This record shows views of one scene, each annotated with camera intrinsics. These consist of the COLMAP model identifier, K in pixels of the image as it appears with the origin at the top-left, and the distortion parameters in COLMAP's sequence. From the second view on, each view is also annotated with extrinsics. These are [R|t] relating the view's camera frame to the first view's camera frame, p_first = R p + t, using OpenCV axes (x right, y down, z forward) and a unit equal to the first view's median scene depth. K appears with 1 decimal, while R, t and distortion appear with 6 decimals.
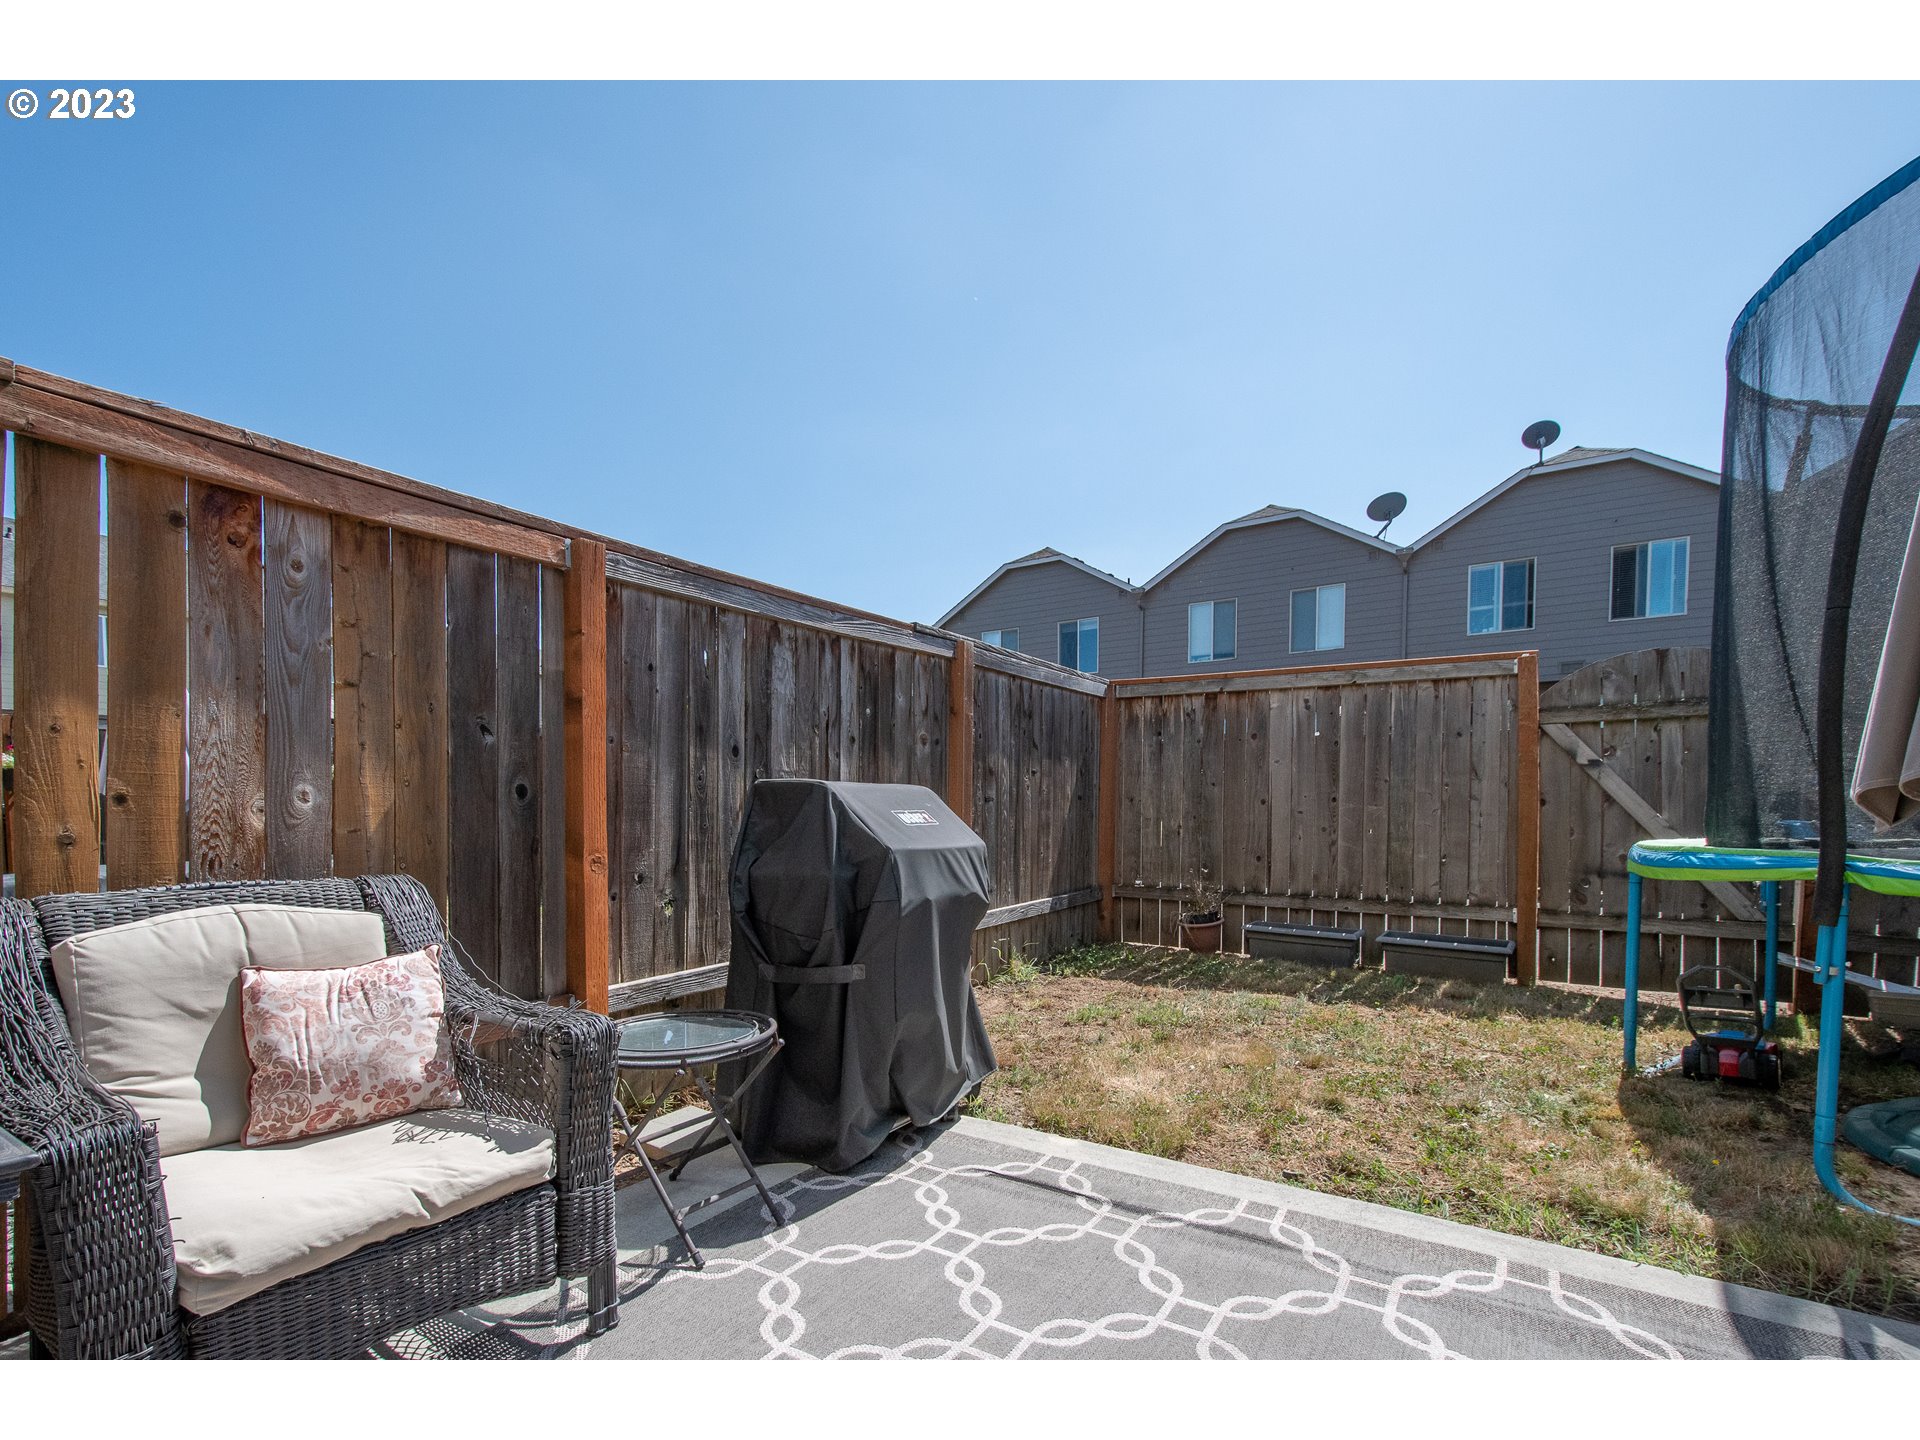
lens RADIAL K [[882.8, 0, 948.9], [0, 882.8, 847.7], [0, 0, 1]] dist [0.001372, 0.000109]
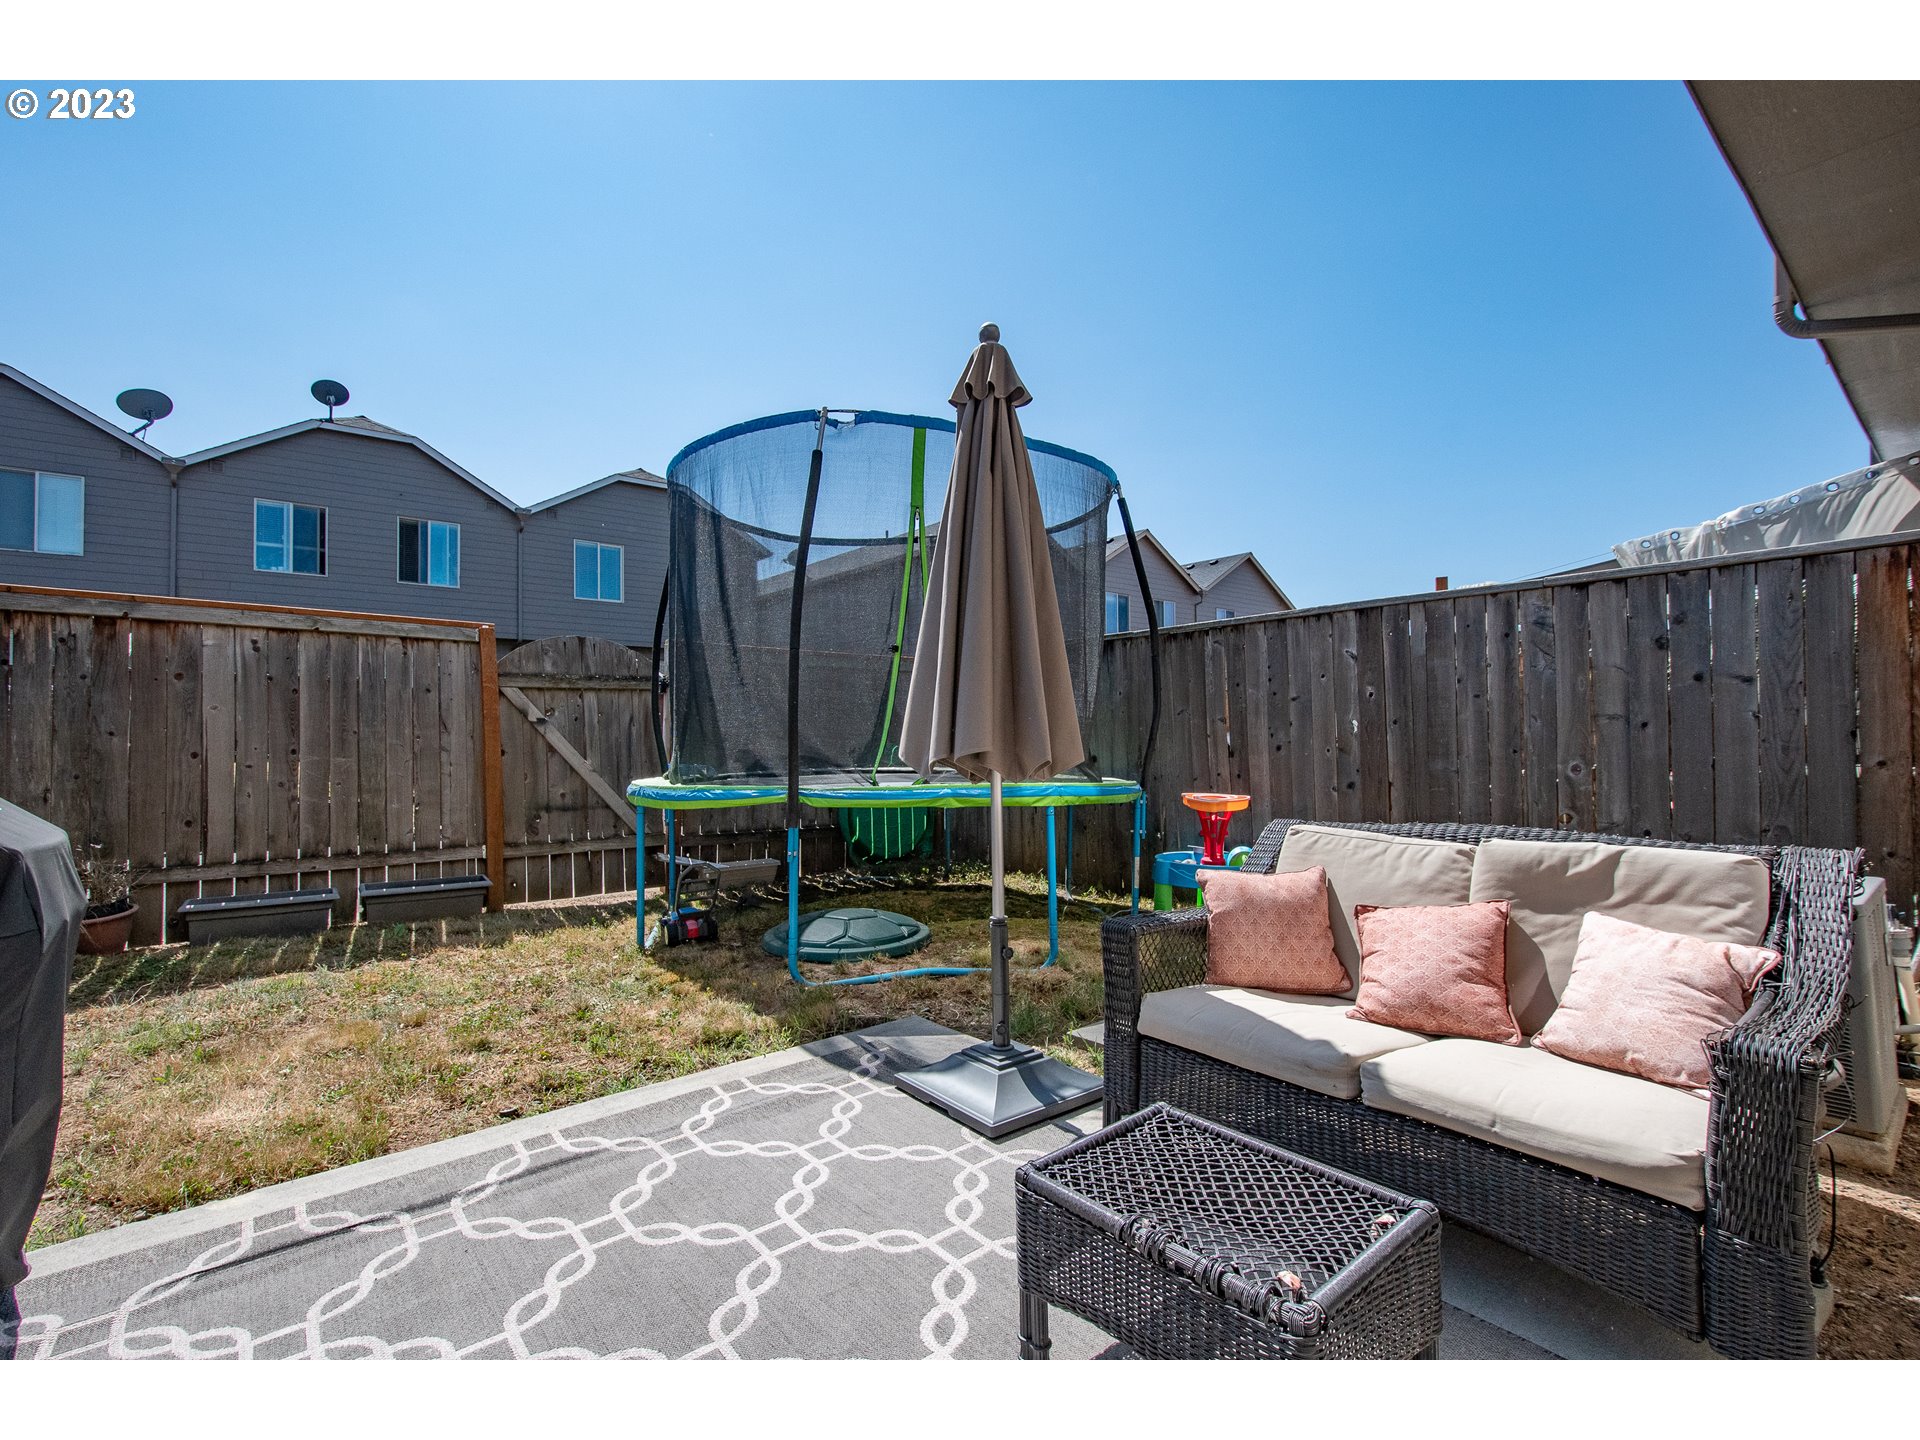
lens RADIAL K [[851.6, 0, 960.0], [0, 851.6, 720.0], [0, 0, 1]] dist [-0.000104, -0.000430]
pose [[0.299384, 0.022021, 0.953879, -0.312965], [0.052562, 0.997835, -0.039533, -0.023935], [-0.952684, 0.061973, 0.297578, 0.102808]]
